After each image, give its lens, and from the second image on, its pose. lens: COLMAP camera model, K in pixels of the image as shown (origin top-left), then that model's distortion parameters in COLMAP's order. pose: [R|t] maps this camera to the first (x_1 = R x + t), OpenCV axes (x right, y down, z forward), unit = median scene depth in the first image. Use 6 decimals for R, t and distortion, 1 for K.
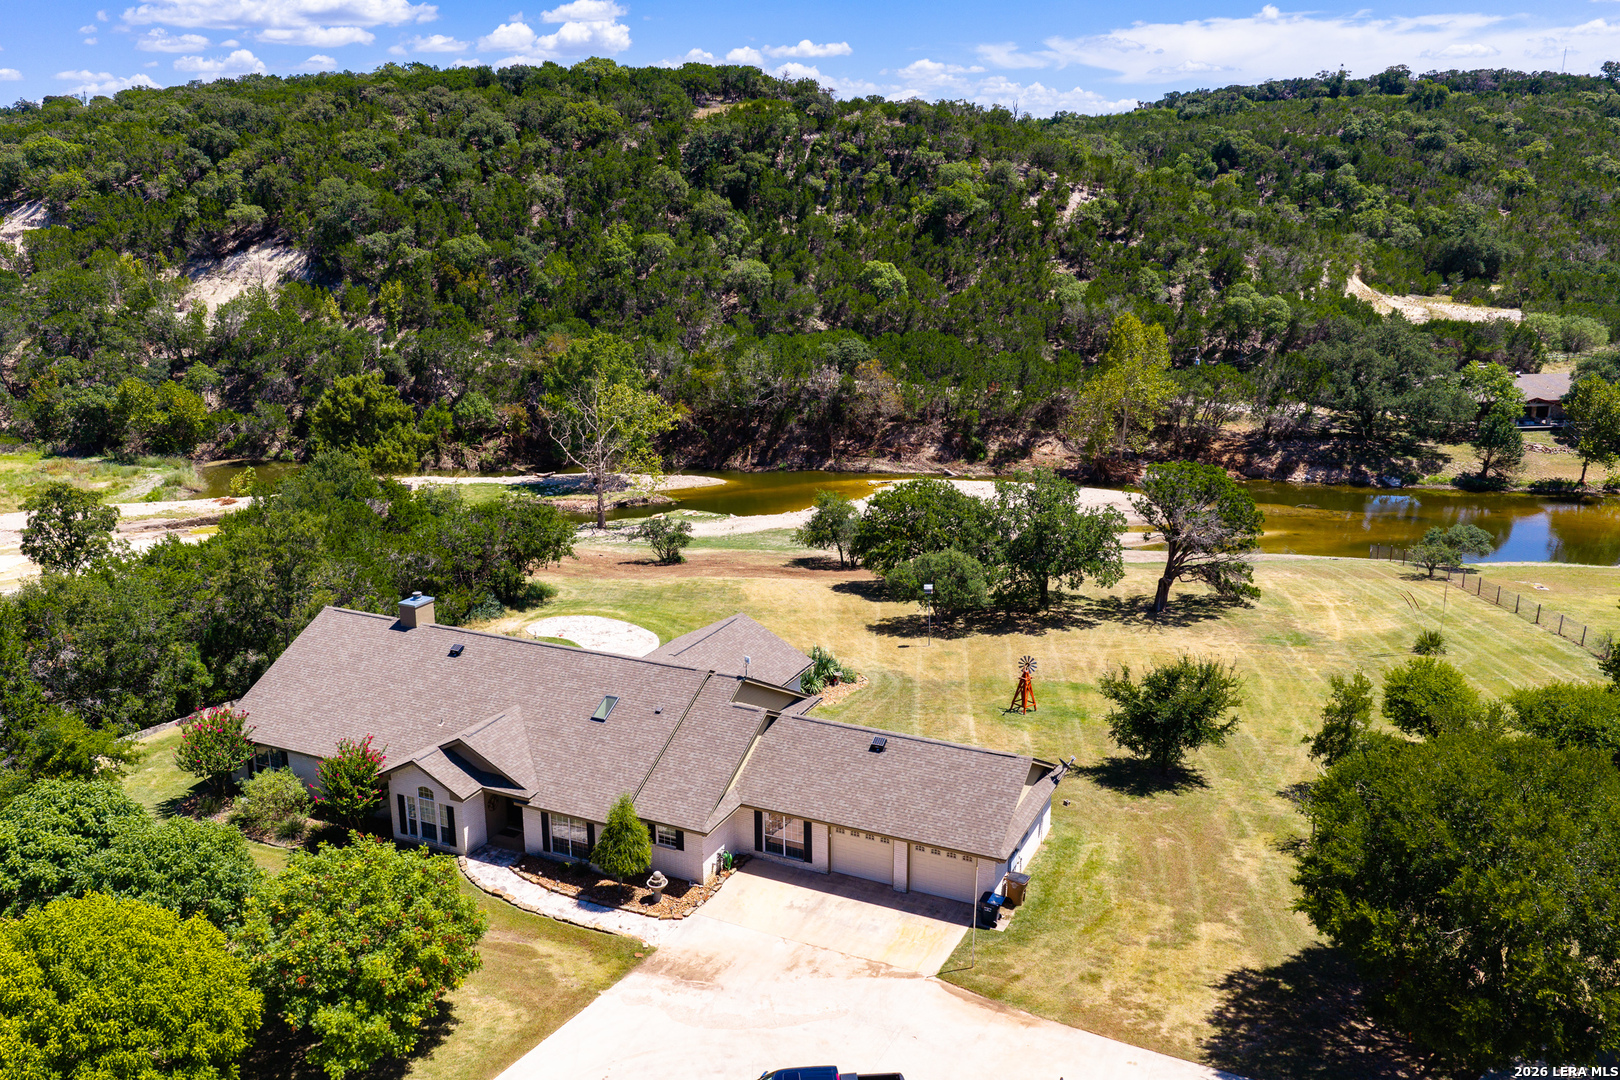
lens RADIAL K [[1349.7, 0, 807.6], [0, 1349.7, 533.8], [0, 0, 1]] dist [0.009100, -0.009502]
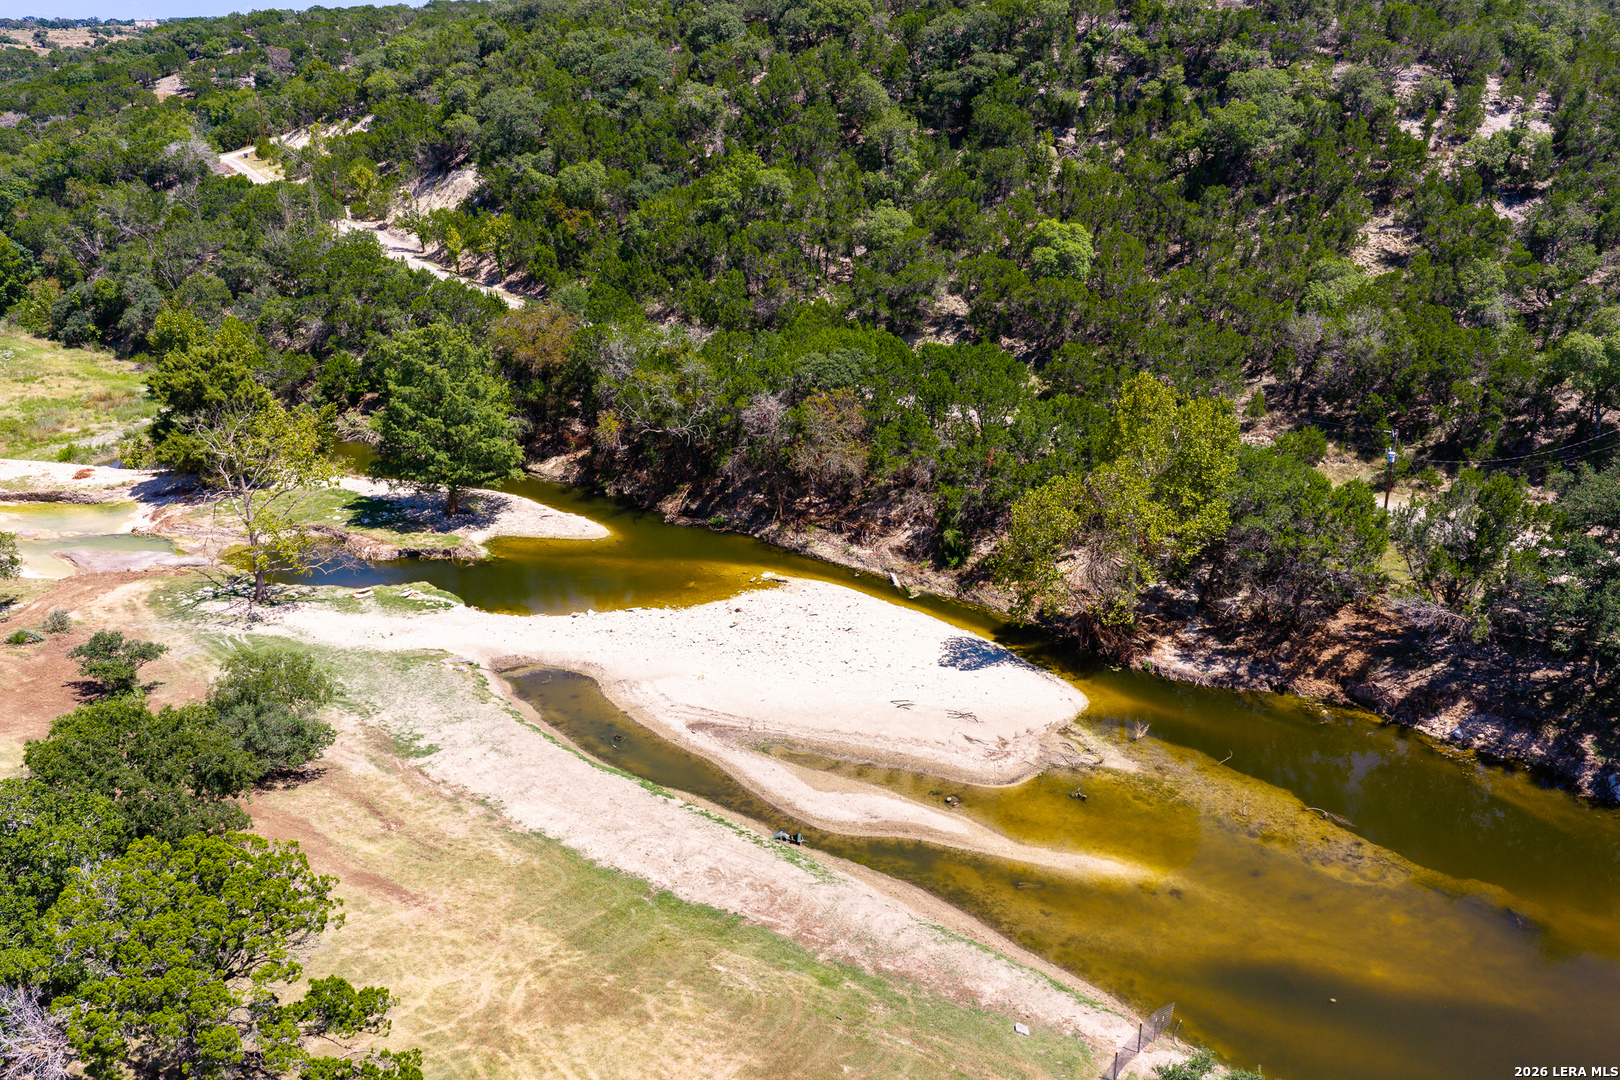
lens RADIAL K [[1349.7, 0, 811.0], [0, 1349.7, 542.8], [0, 0, 1]] dist [0.009100, -0.009502]
pose [[0.847250, 0.178227, -0.500402, 0.396065], [-0.131248, 0.983062, 0.127914, -0.141483], [0.514725, -0.042698, 0.856292, 0.432919]]
